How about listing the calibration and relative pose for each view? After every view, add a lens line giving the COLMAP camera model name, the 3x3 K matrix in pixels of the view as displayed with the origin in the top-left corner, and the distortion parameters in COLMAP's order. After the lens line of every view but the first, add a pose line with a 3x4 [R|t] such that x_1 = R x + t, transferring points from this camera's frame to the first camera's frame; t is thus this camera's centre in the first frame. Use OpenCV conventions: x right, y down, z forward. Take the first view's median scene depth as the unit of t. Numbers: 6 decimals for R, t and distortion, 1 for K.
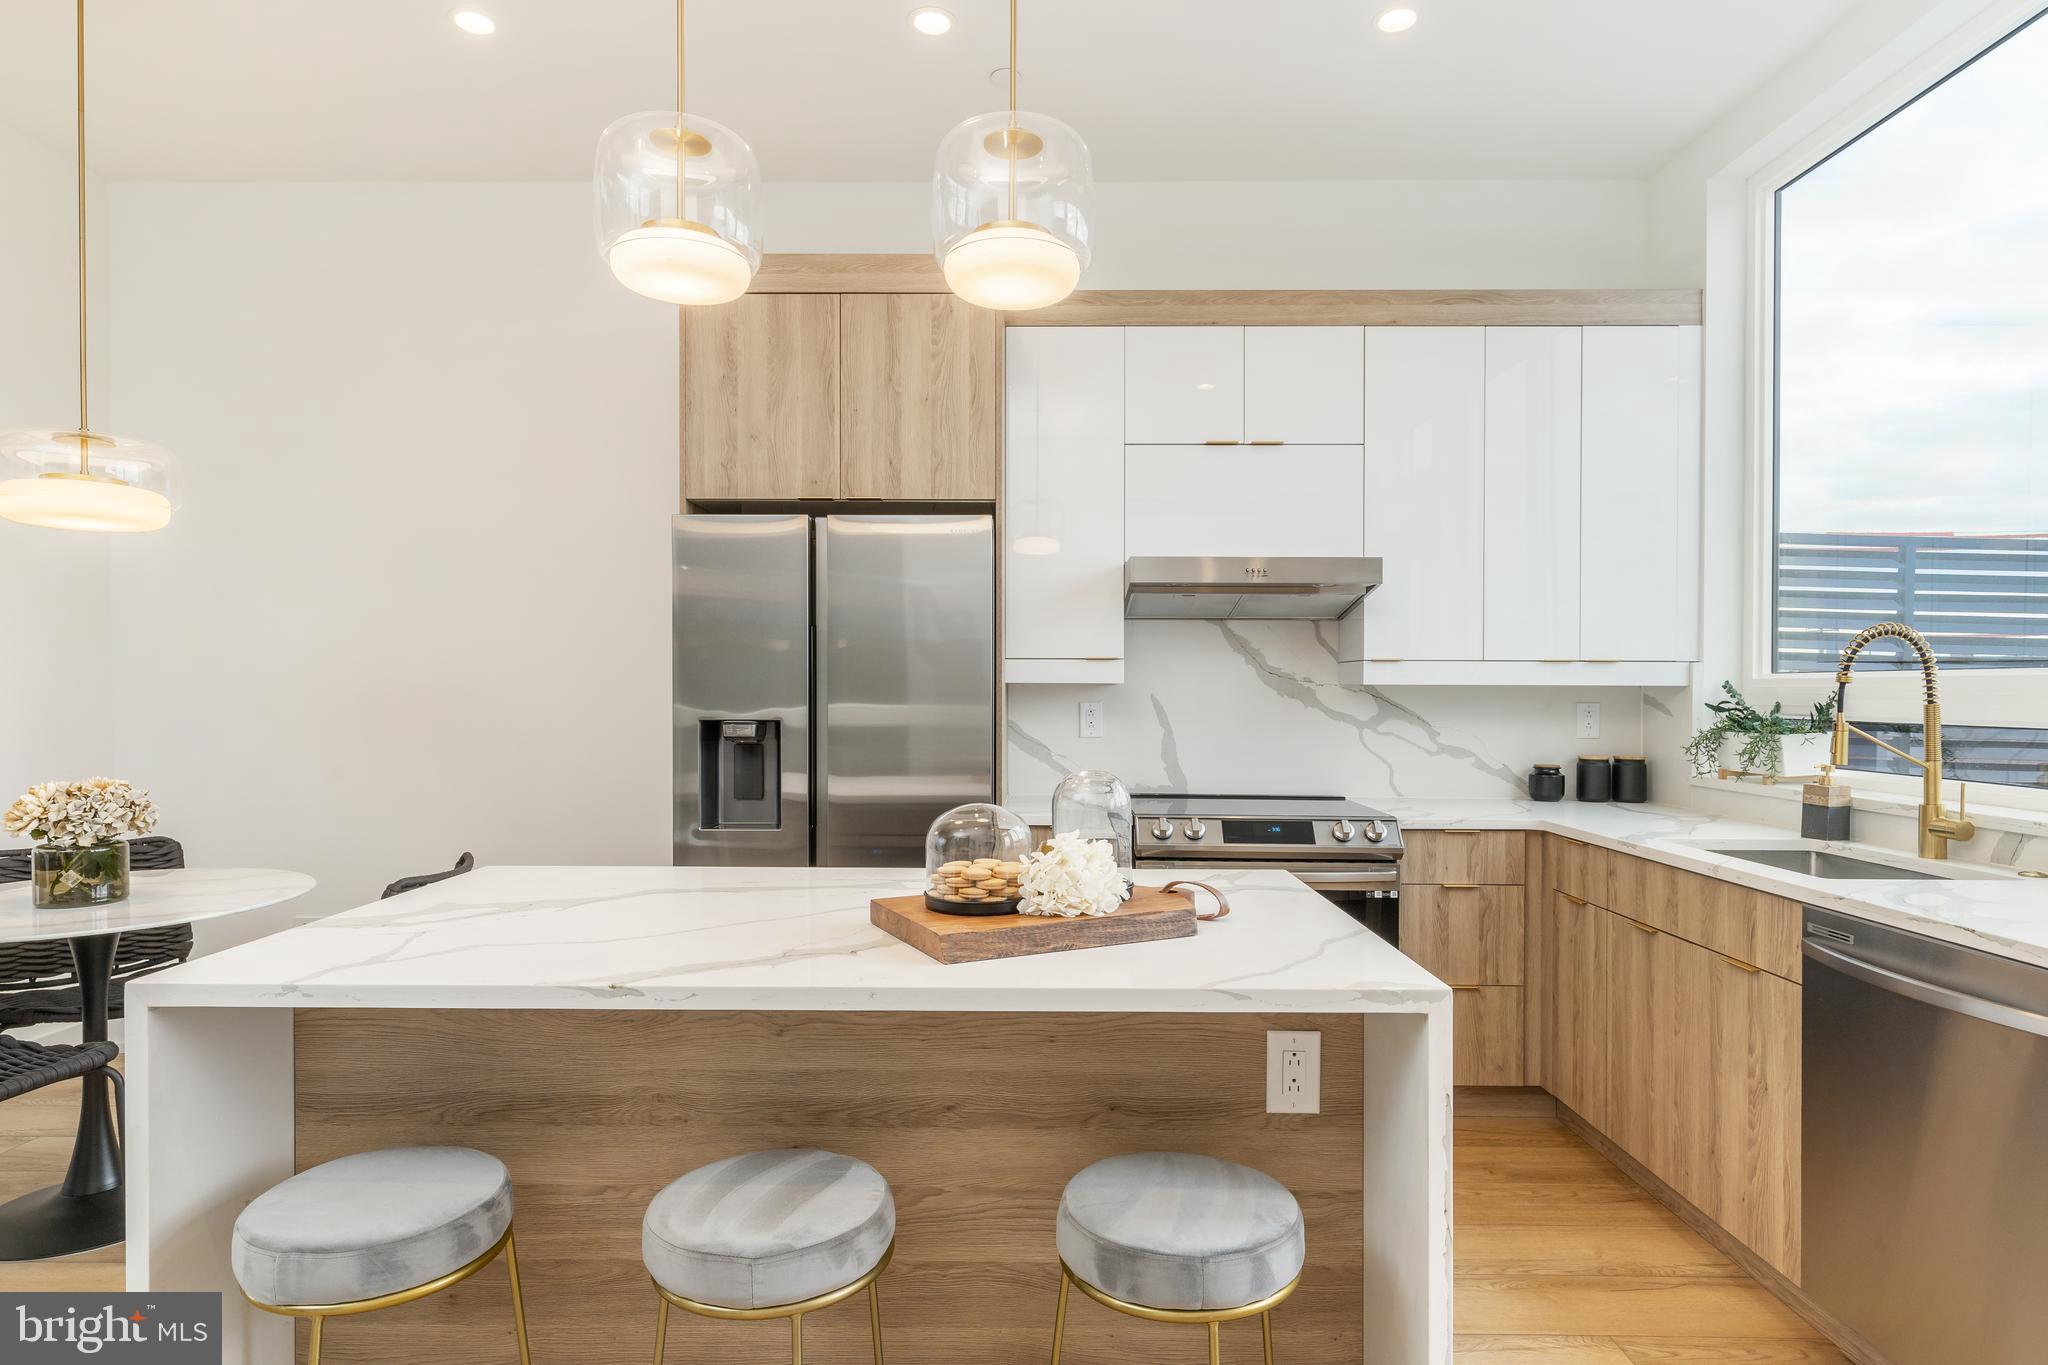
lens RADIAL K [[1125.3, 0, 1020.4], [0, 1125.3, 696.6], [0, 0, 1]] dist [0.000968, 0.000719]
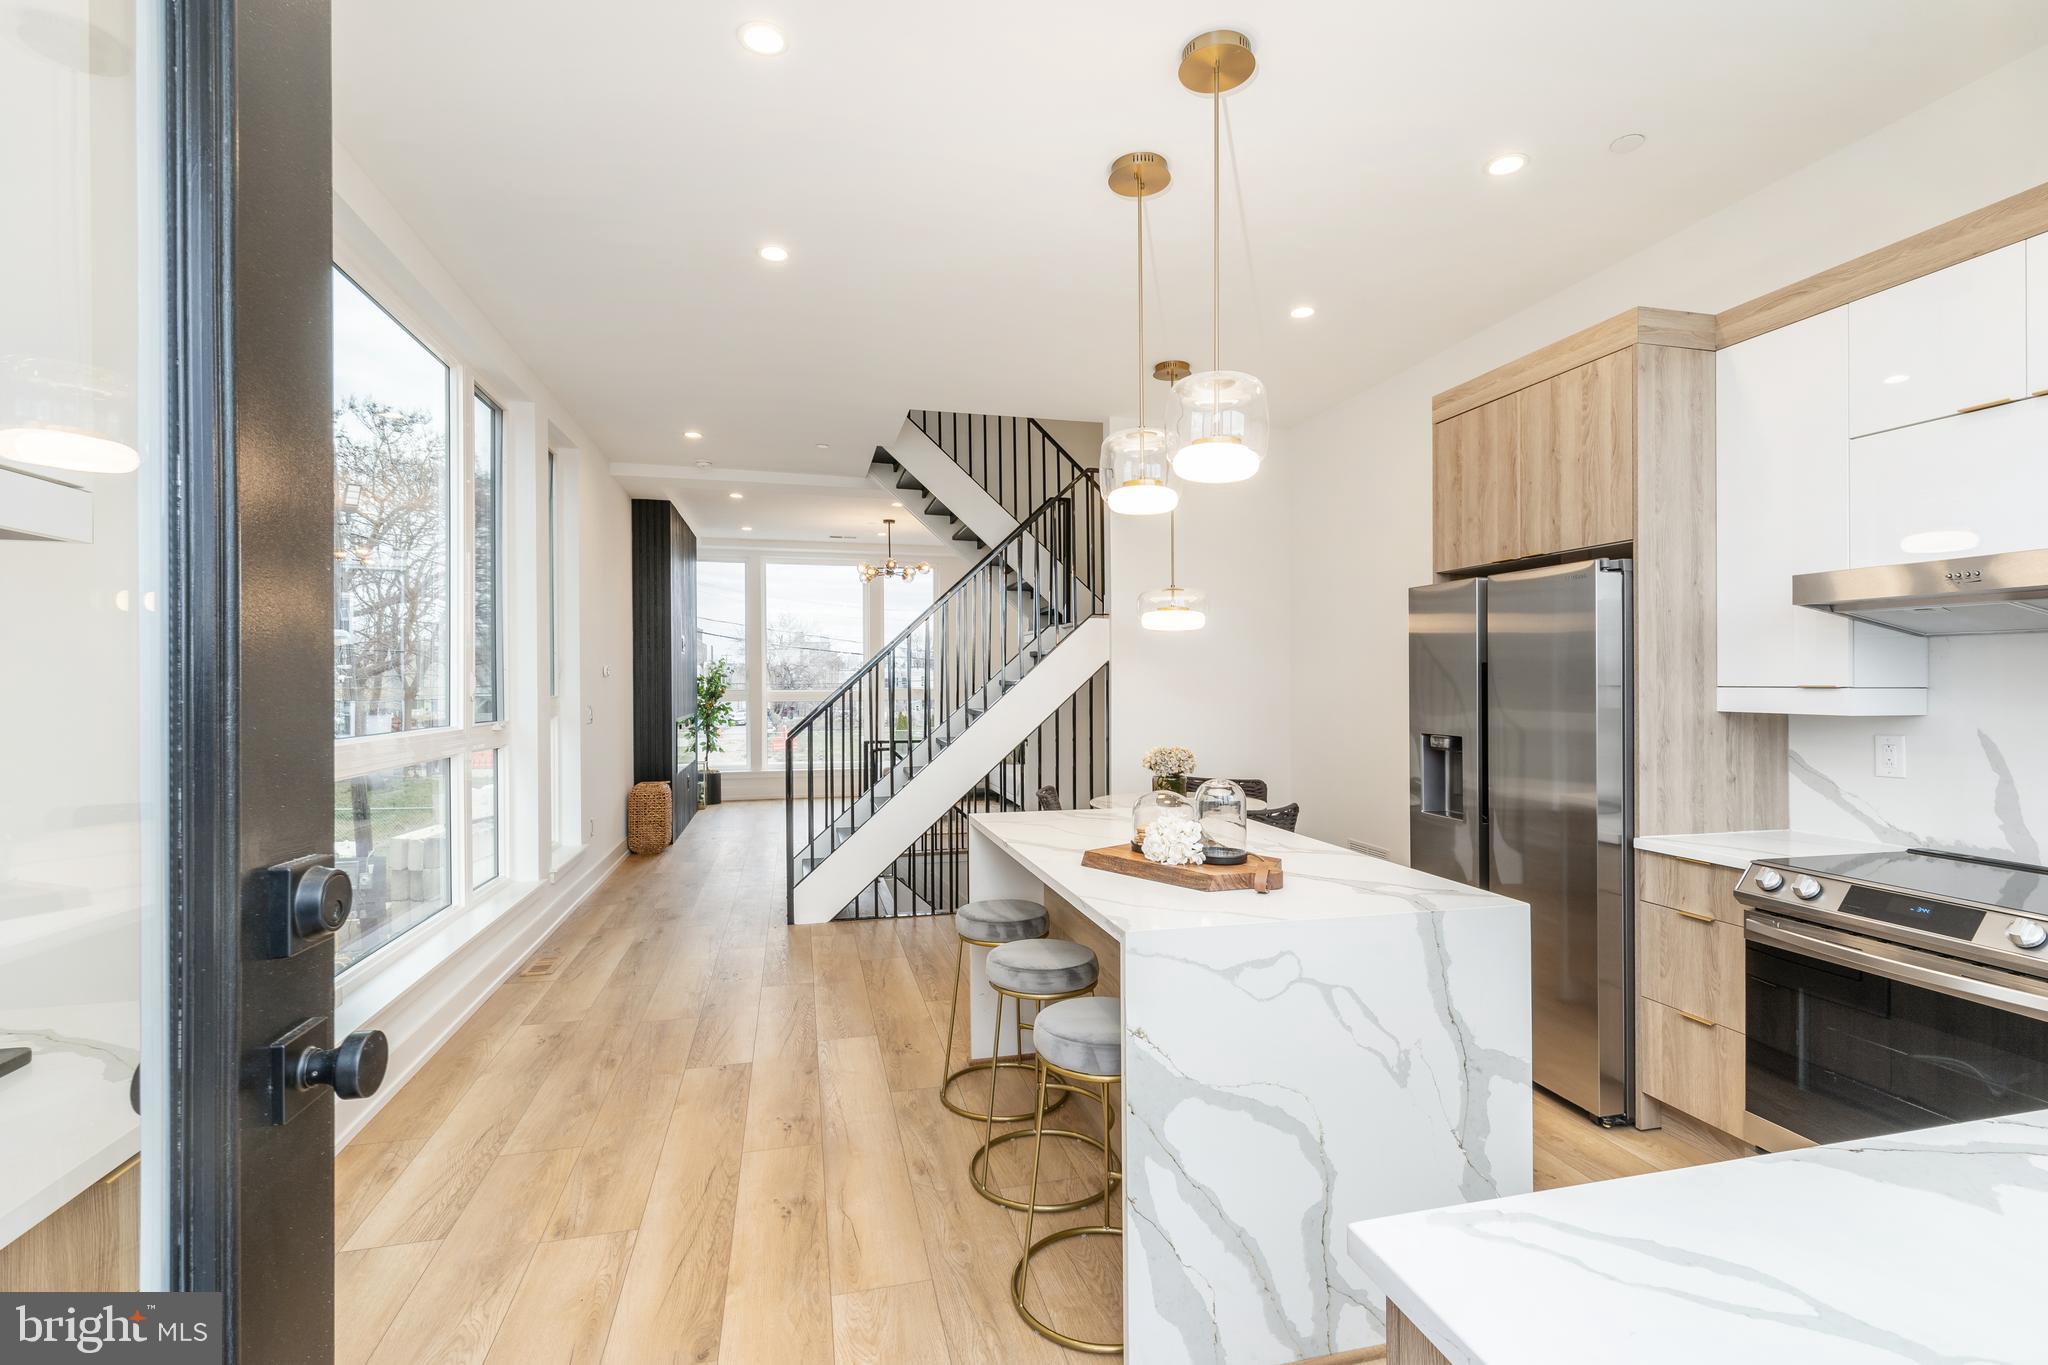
lens RADIAL K [[925.3, 0, 1024.4], [0, 925.3, 680.4], [0, 0, 1]] dist [0.005558, -0.001643]
pose [[0.255011, -0.004014, -0.966930, 0.696130], [-0.003423, 0.999981, -0.005054, -0.036958], [0.966932, 0.004598, 0.254993, 0.230528]]
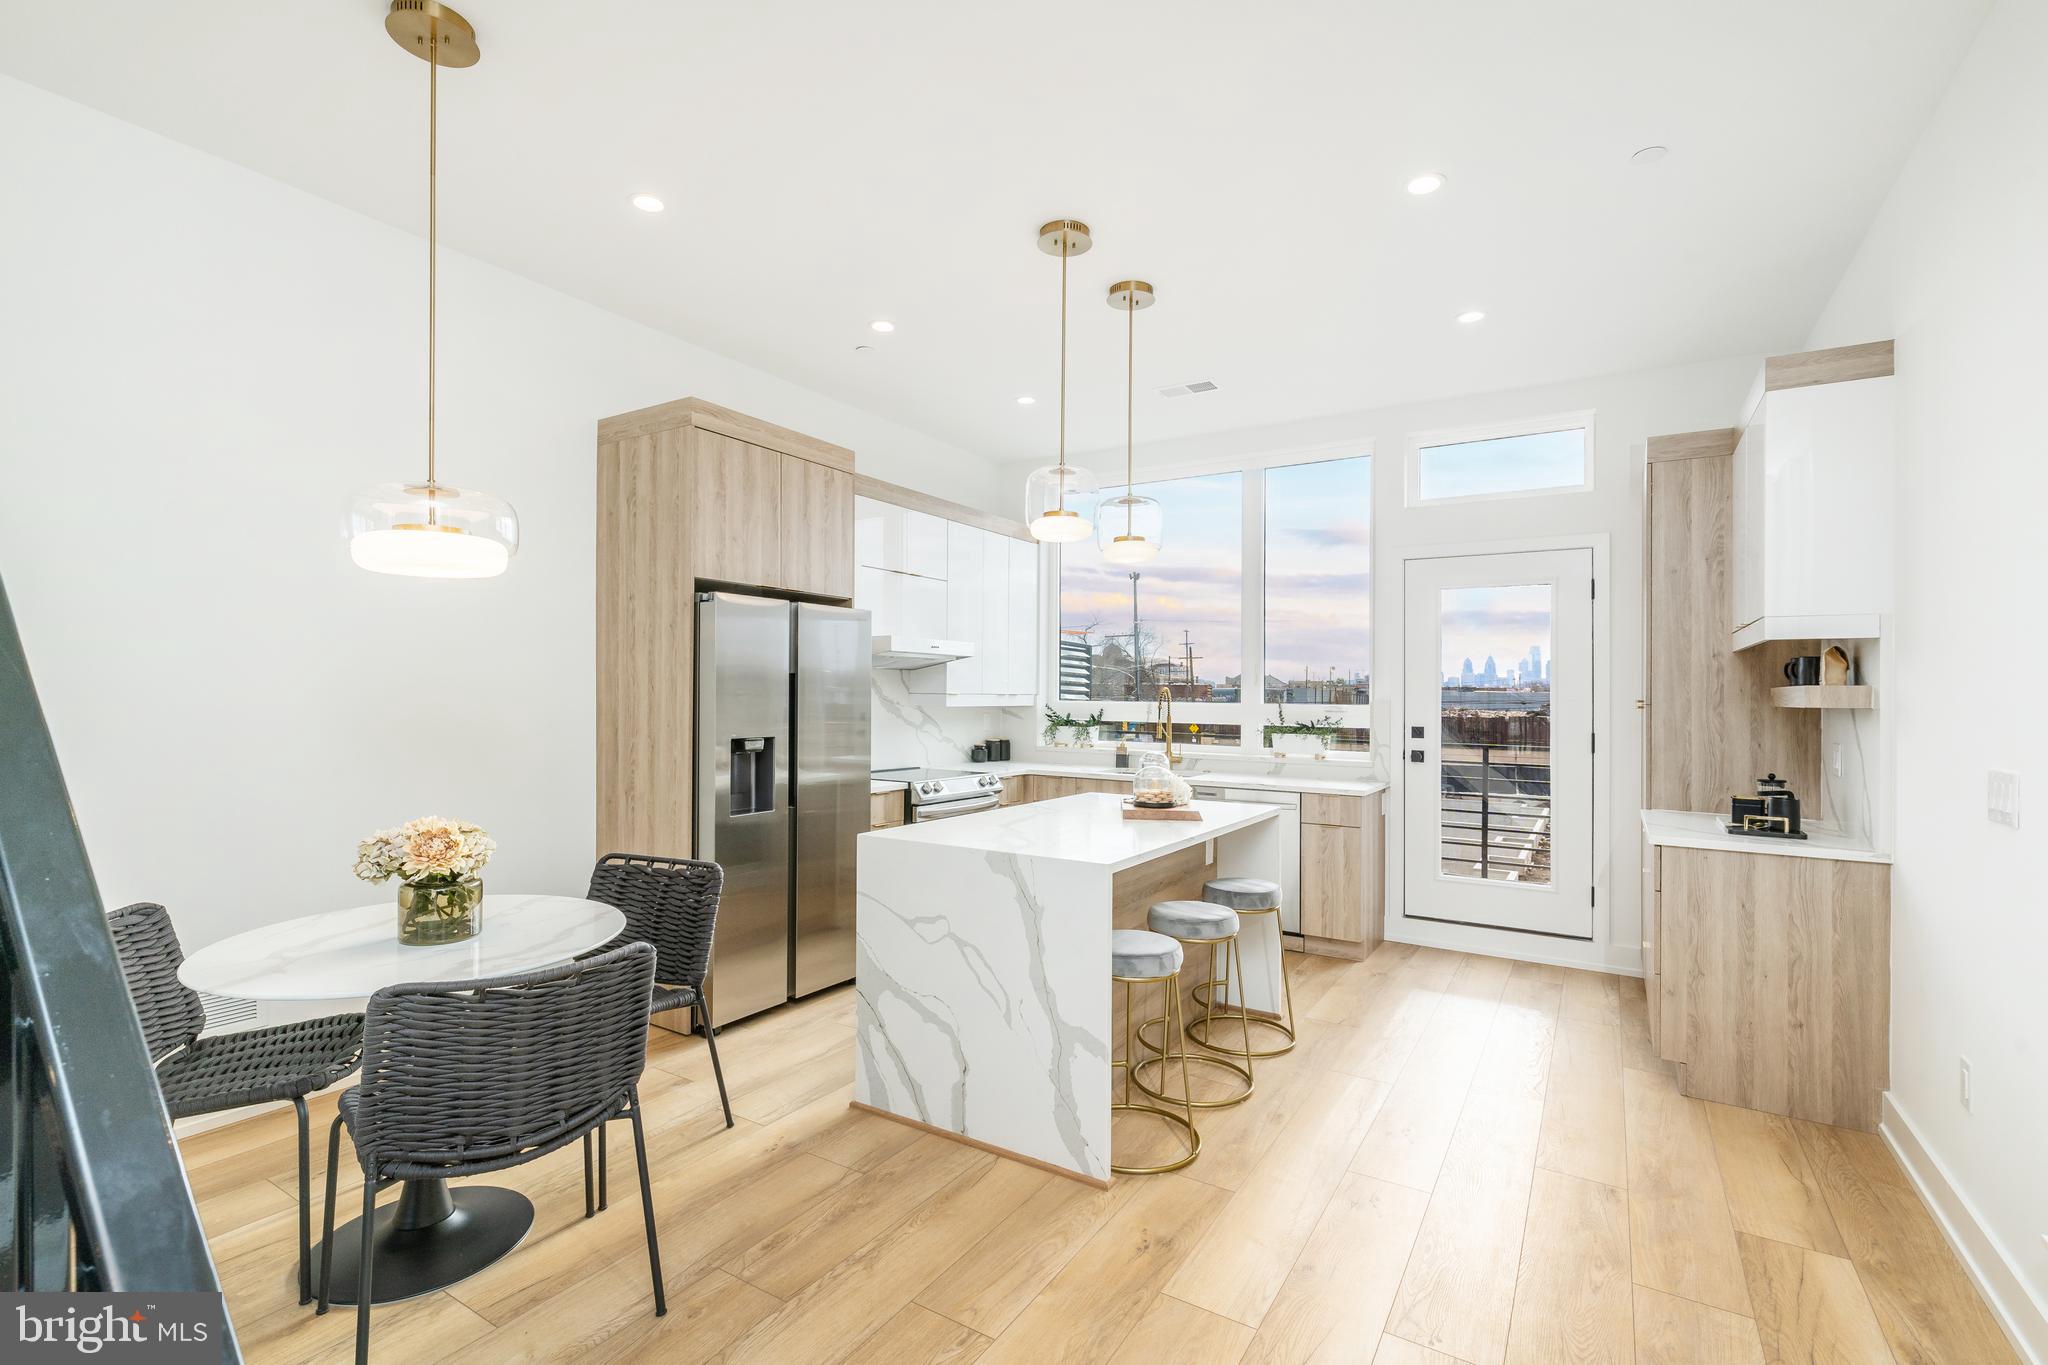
lens RADIAL K [[925.3, 0, 1023.8], [0, 925.3, 678.7], [0, 0, 1]] dist [0.005558, -0.001643]
pose [[0.521437, 0.015528, 0.853148, -1.079584], [-0.003001, 0.999862, -0.016365, -0.036369], [-0.853284, 0.005973, 0.521412, 0.078841]]
